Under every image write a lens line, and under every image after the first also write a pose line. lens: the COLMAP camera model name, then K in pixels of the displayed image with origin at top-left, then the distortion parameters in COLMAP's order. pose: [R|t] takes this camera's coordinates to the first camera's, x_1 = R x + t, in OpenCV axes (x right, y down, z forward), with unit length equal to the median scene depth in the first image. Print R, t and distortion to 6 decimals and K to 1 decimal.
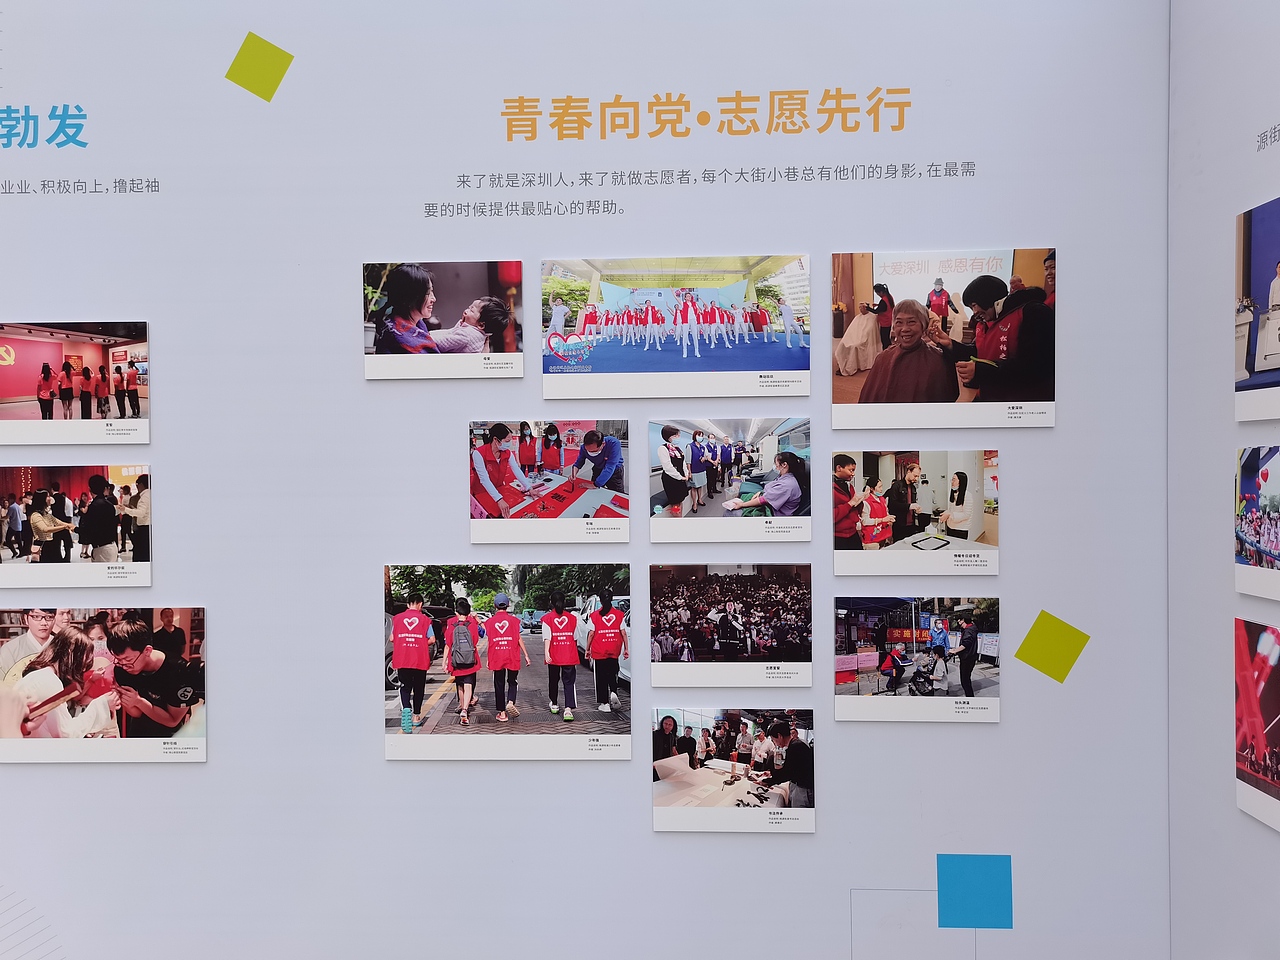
lens RADIAL K [[979.8, 0, 644.2], [0, 979.8, 478.9], [0, 0, 1]] dist [0.031170, -0.031156]
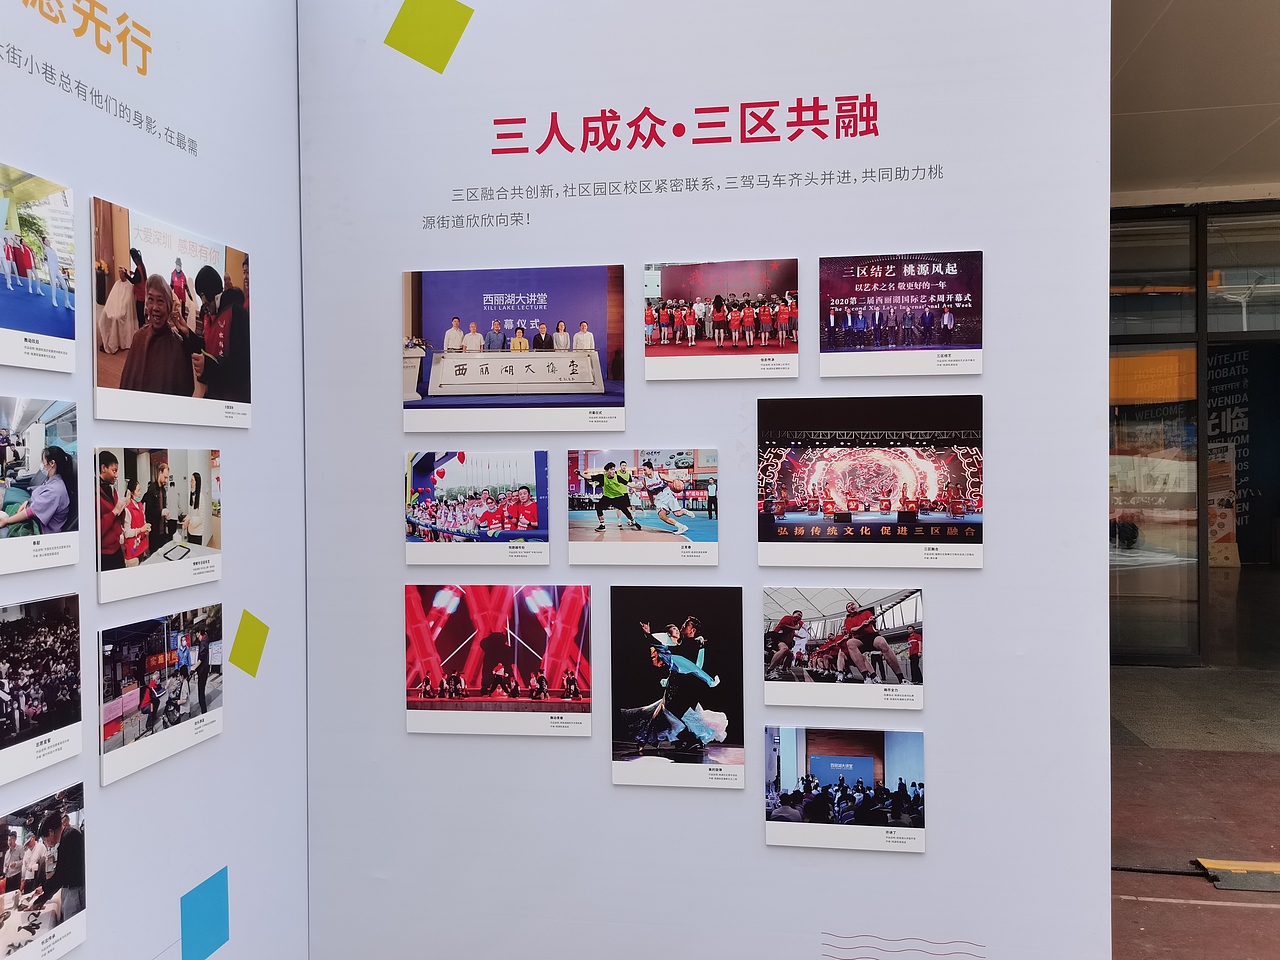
lens RADIAL K [[979.8, 0, 645.1], [0, 979.8, 476.6], [0, 0, 1]] dist [0.031170, -0.031156]
pose [[0.107036, -0.005775, 0.994238, -0.551617], [0.016842, 0.999850, 0.003994, 0.000153], [-0.994112, 0.016317, 0.107117, 0.477849]]
